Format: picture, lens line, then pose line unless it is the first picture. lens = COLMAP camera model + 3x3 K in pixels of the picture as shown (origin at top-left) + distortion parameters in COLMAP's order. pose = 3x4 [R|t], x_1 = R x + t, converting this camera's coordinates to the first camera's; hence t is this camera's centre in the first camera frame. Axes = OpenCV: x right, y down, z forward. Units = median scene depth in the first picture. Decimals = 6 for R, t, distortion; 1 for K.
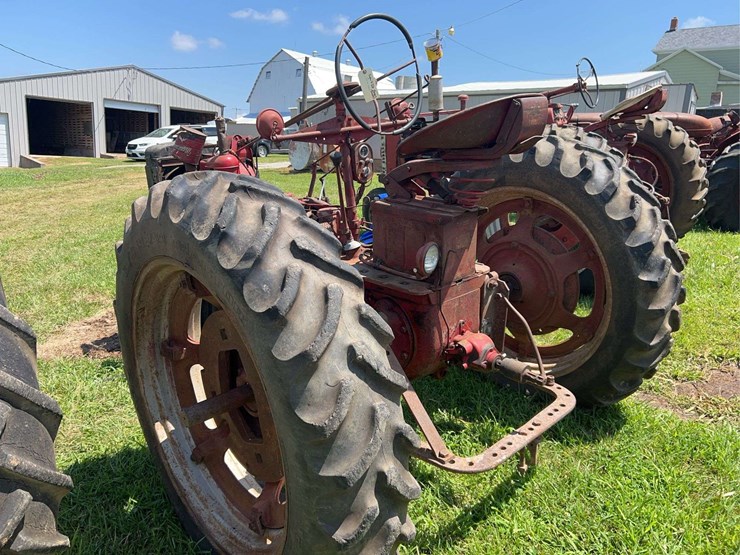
lens RADIAL K [[563.6, 0, 369.9], [0, 563.6, 282.5], [0, 0, 1]] dist [0.039095, -0.045930]
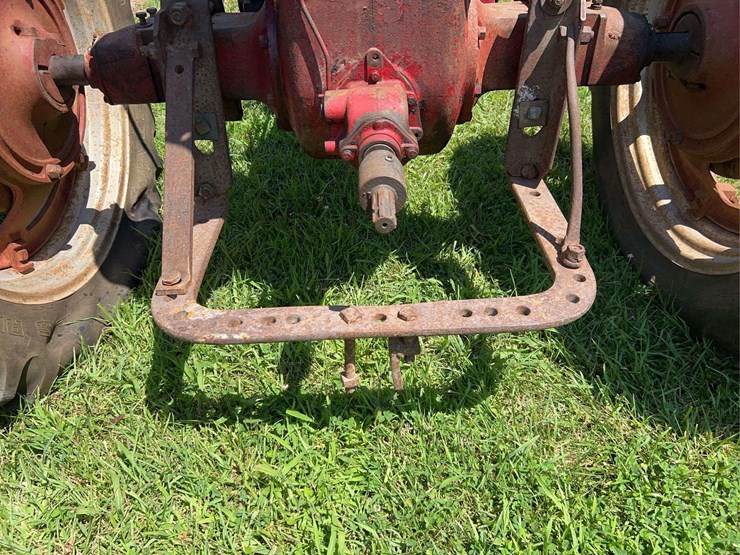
lens RADIAL K [[561.3, 0, 373.9], [0, 561.3, 280.1], [0, 0, 1]] dist [0.050750, -0.060325]
pose [[0.756672, 0.404489, -0.513649, 0.416961], [-0.195064, 0.889534, 0.413134, 0.040801], [0.624017, -0.212413, 0.751987, 0.564693]]
